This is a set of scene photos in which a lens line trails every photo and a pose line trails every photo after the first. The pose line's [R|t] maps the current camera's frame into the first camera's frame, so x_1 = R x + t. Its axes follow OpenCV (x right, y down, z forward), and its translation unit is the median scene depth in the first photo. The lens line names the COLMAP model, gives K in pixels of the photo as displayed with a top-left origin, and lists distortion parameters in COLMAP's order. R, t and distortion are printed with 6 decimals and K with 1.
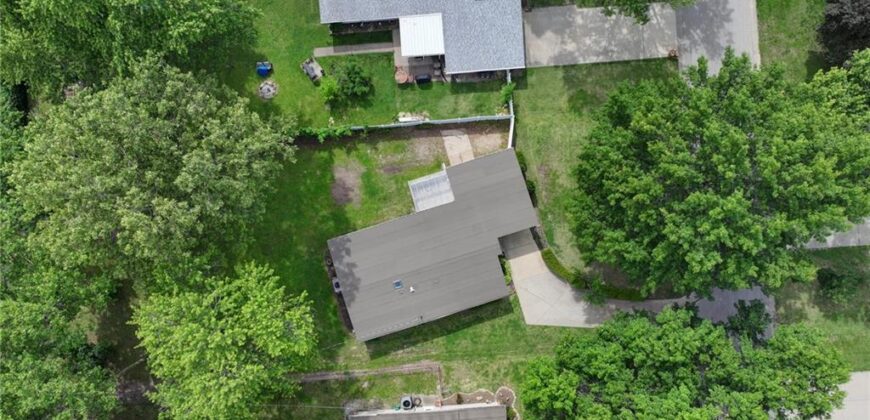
lens RADIAL K [[606.7, 0, 432.9], [0, 606.7, 204.5], [0, 0, 1]] dist [0.002898, 0.004672]
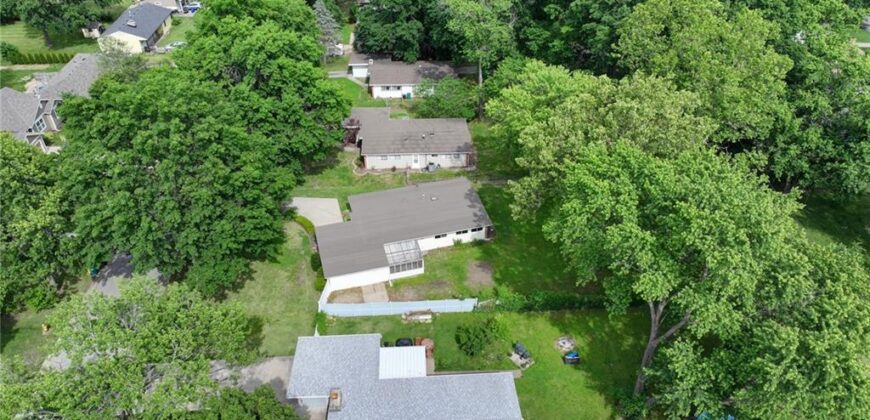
lens RADIAL K [[606.7, 0, 435.1], [0, 606.7, 213.9], [0, 0, 1]] dist [0.002898, 0.004672]
pose [[-0.999757, -0.019949, 0.009361, -0.069149], [0.019274, -0.585667, 0.810323, -0.869533], [-0.010683, 0.810307, 0.585909, 0.265120]]
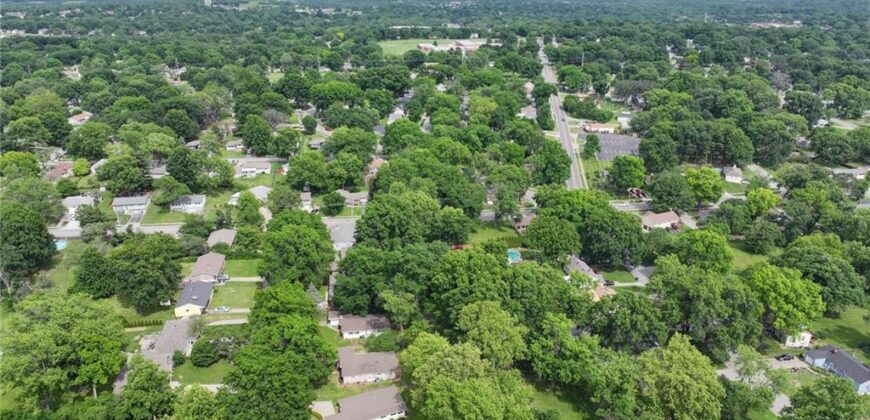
lens RADIAL K [[606.7, 0, 433.6], [0, 606.7, 211.1], [0, 0, 1]] dist [0.002898, 0.004672]
pose [[-0.996421, 0.021343, -0.081785, -0.088745], [-0.084291, -0.322782, 0.942712, -2.021535], [-0.006278, 0.946233, 0.323426, -0.607801]]
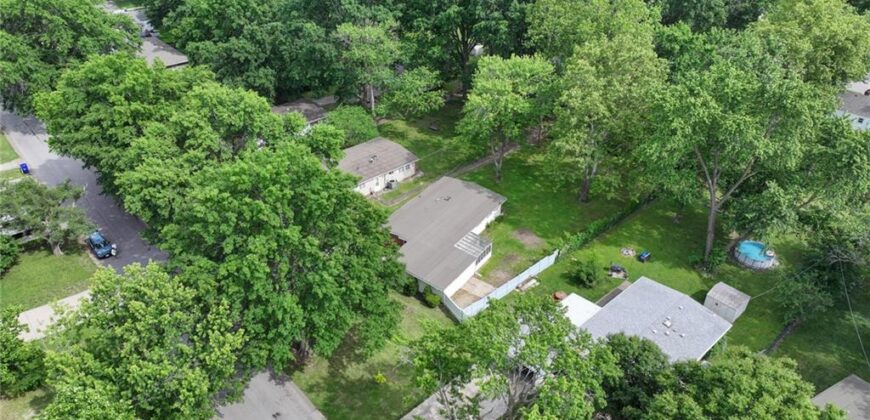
lens RADIAL K [[606.7, 0, 441.4], [0, 606.7, 209.2], [0, 0, 1]] dist [0.002898, 0.004672]
pose [[-0.785657, 0.328682, -0.524129, 0.650030], [-0.618643, -0.410877, 0.669672, -0.751609], [0.004756, 0.850381, 0.526145, 0.279037]]
